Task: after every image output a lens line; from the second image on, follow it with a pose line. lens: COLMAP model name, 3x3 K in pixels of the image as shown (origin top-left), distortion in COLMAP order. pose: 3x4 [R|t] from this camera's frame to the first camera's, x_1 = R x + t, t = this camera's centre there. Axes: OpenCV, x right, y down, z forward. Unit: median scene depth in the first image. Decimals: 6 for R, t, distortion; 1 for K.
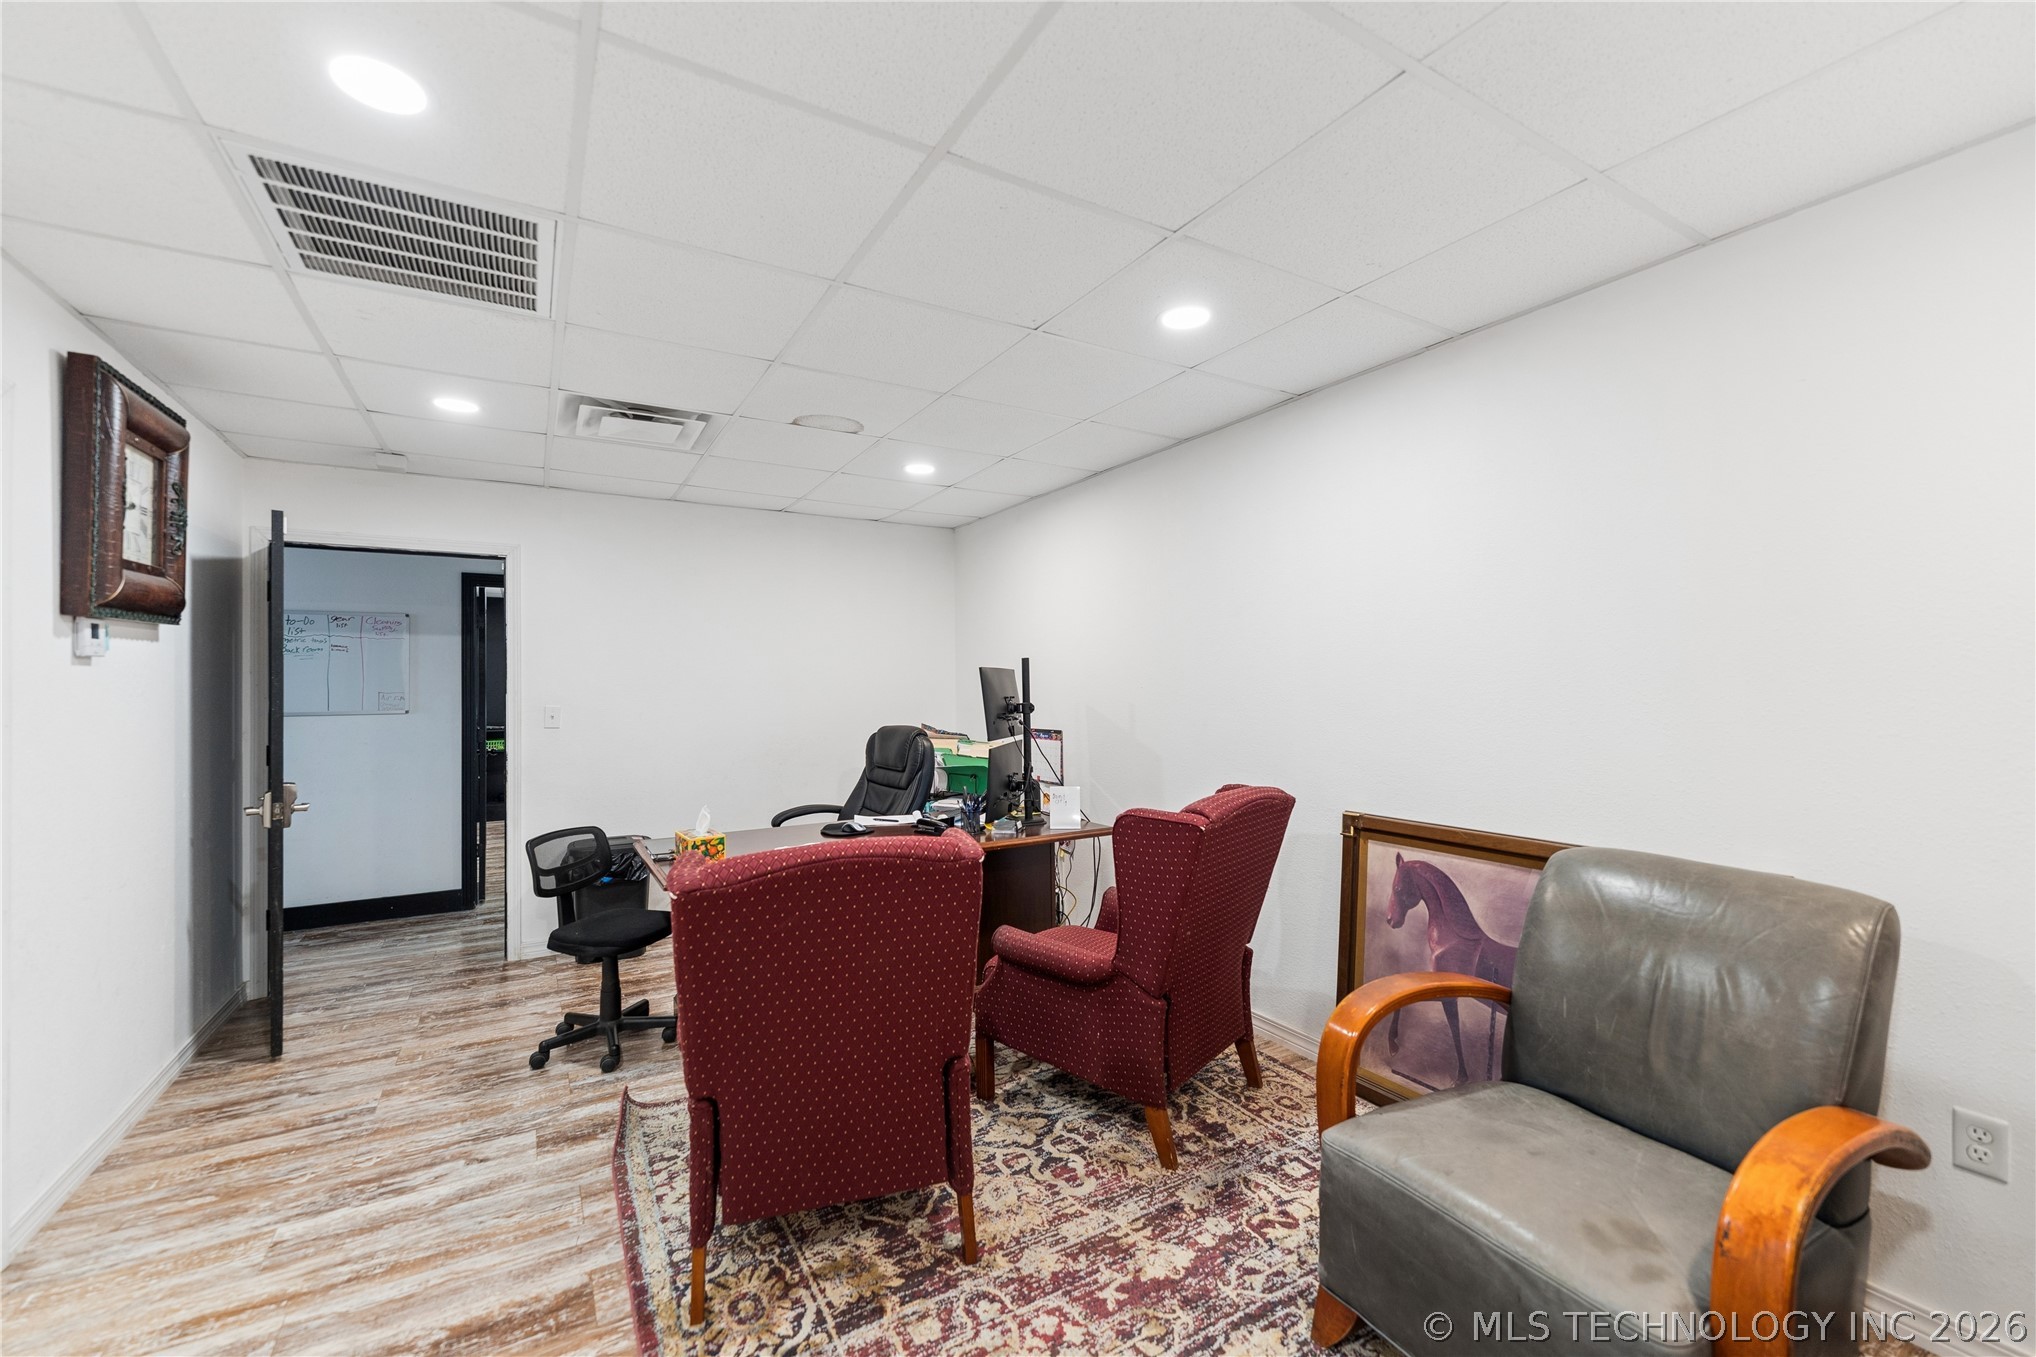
lens RADIAL K [[825.0, 0, 1020.0], [0, 825.0, 677.8], [0, 0, 1]] dist [-0.002363, -0.000064]
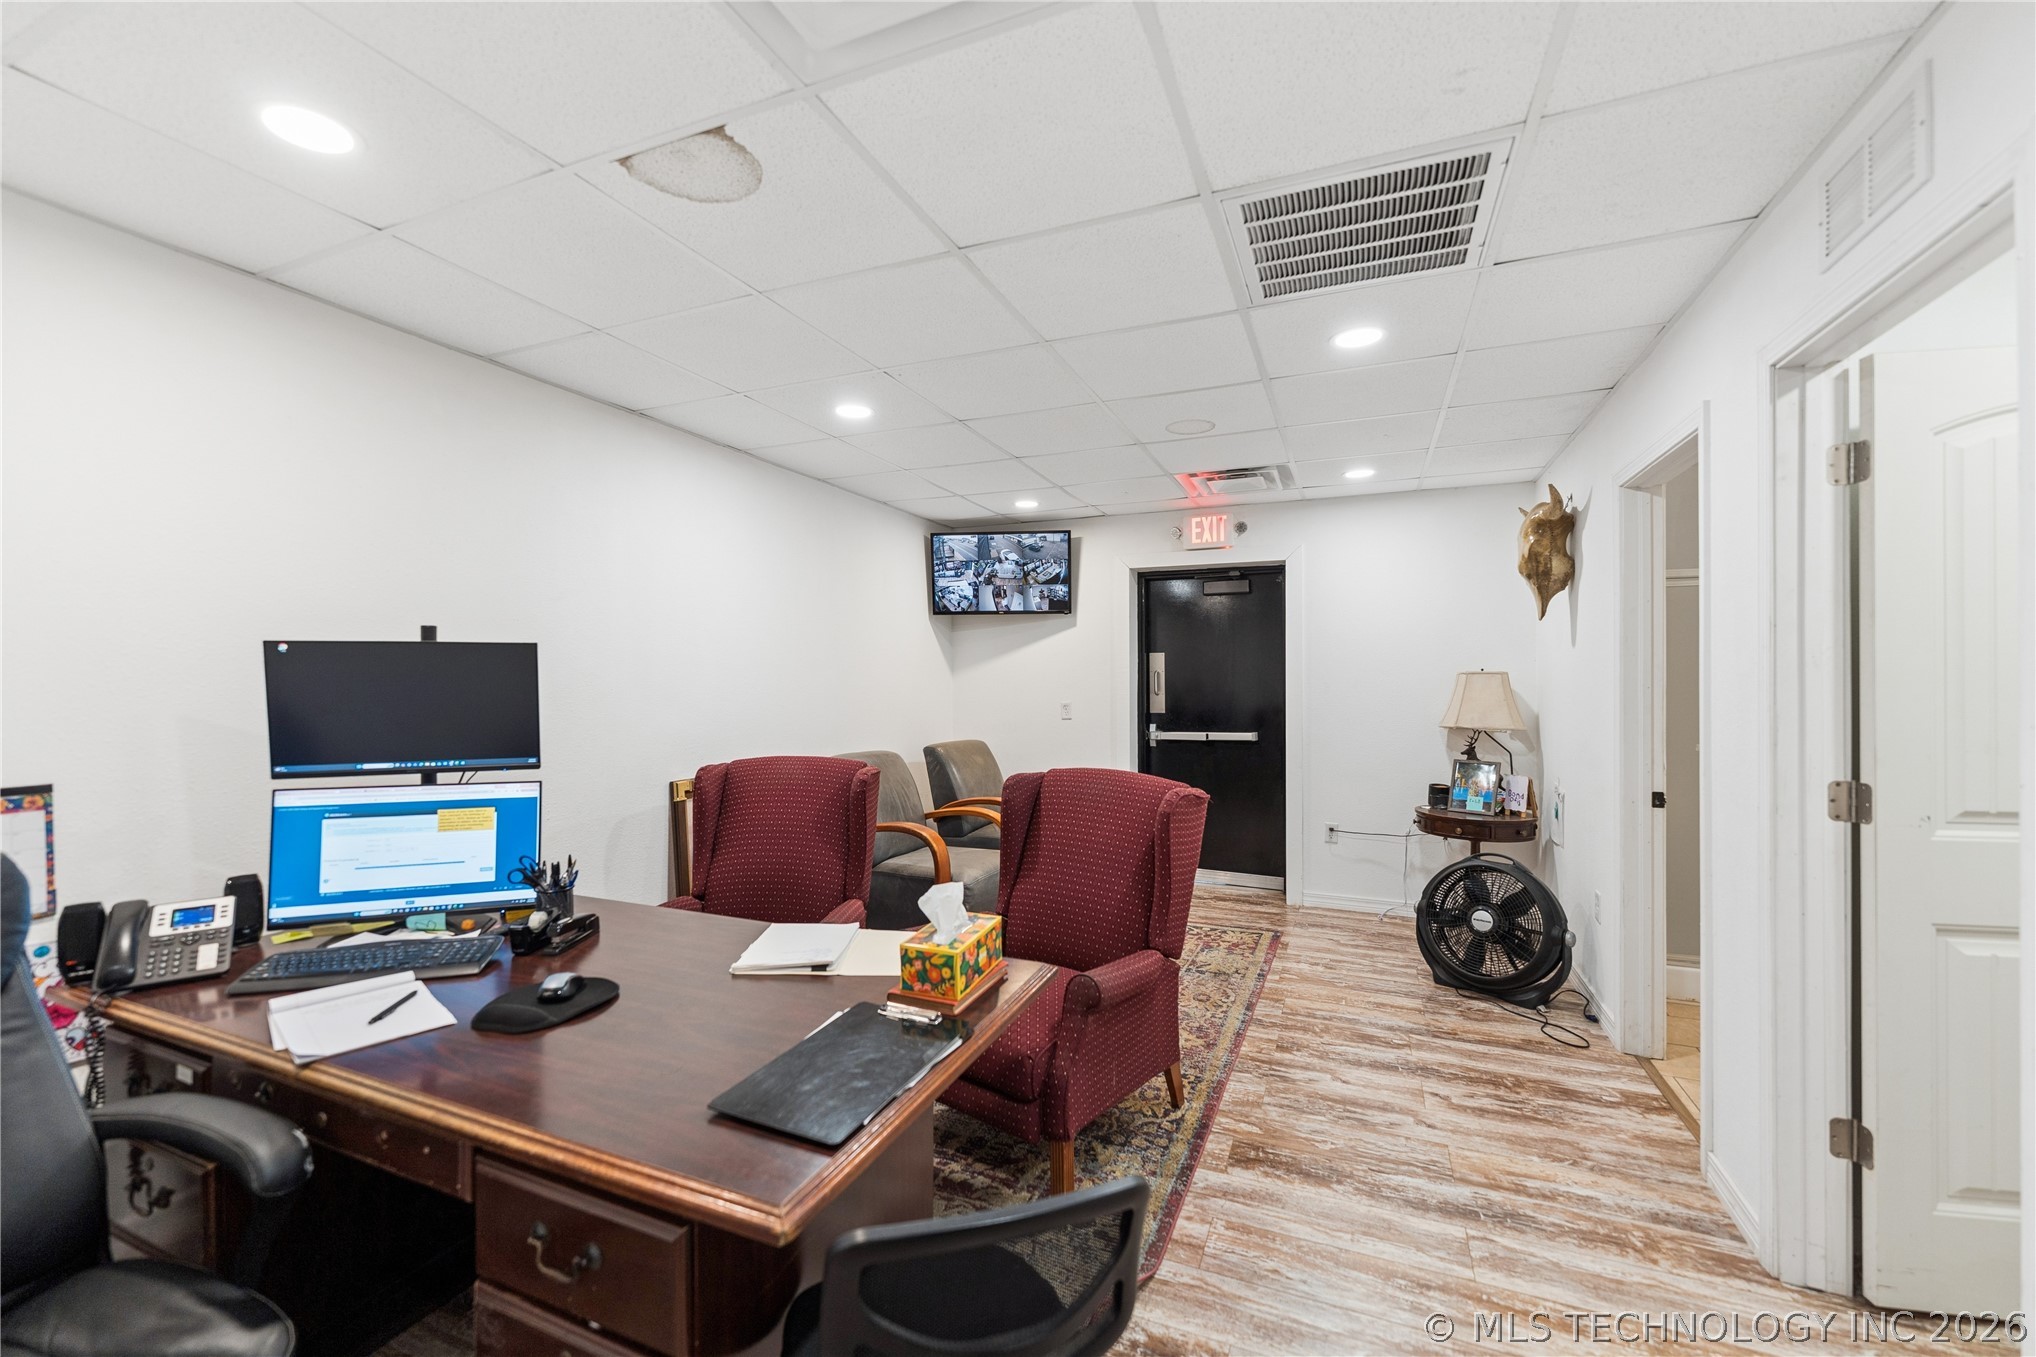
lens RADIAL K [[825.0, 0, 1017.7], [0, 825.0, 683.7], [0, 0, 1]] dist [-0.002363, -0.000064]
pose [[-0.593353, -0.001969, 0.804940, -1.289019], [-0.001440, 0.999998, 0.001385, 0.028608], [-0.804941, -0.000337, -0.593355, 1.932875]]
